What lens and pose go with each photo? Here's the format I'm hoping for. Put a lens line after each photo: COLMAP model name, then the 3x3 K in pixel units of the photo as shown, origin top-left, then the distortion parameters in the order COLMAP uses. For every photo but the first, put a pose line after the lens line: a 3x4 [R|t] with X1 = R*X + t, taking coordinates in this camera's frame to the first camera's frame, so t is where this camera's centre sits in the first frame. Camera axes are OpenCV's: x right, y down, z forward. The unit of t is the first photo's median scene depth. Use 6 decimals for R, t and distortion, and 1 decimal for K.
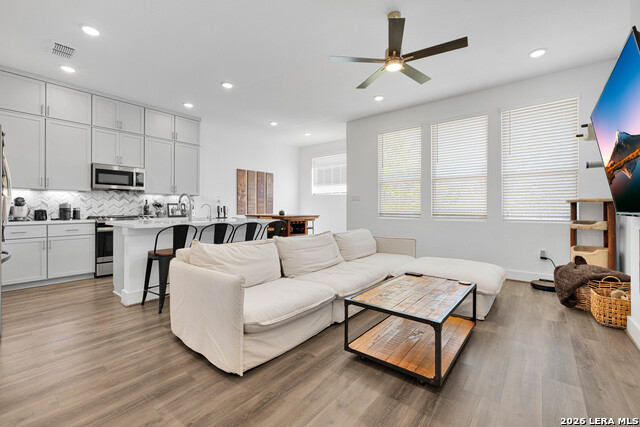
lens RADIAL K [[271.1, 0, 313.0], [0, 271.1, 207.9], [0, 0, 1]] dist [0.001554, -0.000206]
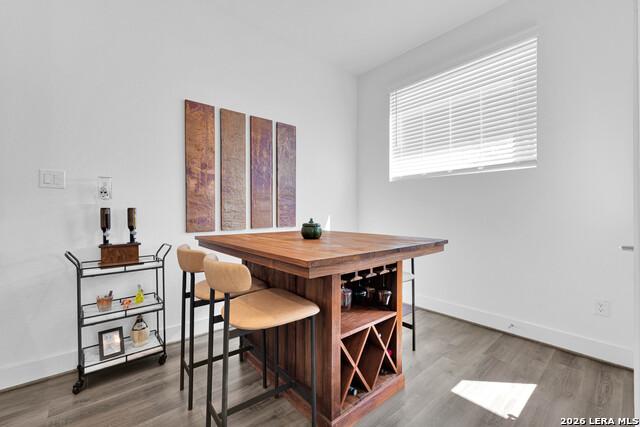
lens RADIAL K [[271.1, 0, 322.0], [0, 271.1, 213.0], [0, 0, 1]] dist [0.001554, -0.000206]
pose [[0.990261, -0.003388, -0.139182, -0.080714], [0.004563, 0.999957, 0.008129, -0.002682], [0.139148, -0.008685, 0.990234, 0.926286]]
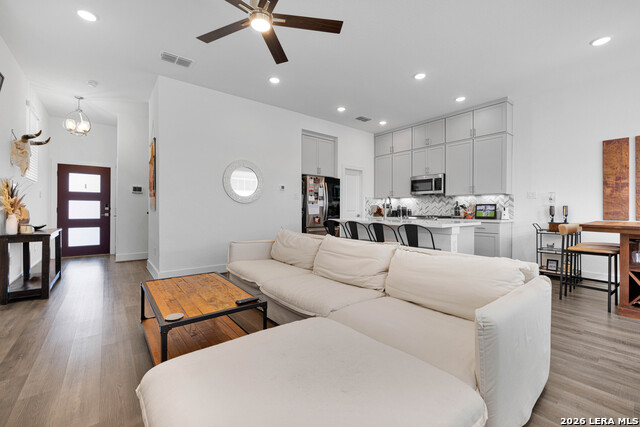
lens RADIAL K [[265.7, 0, 319.3], [0, 265.7, 209.8], [0, 0, 1]] dist [0.000636, 0.001095]
pose [[-0.186097, -0.001614, -0.982530, 0.533671], [0.000580, 0.999998, -0.001752, 0.004854], [0.982531, -0.000896, -0.186096, 0.693943]]
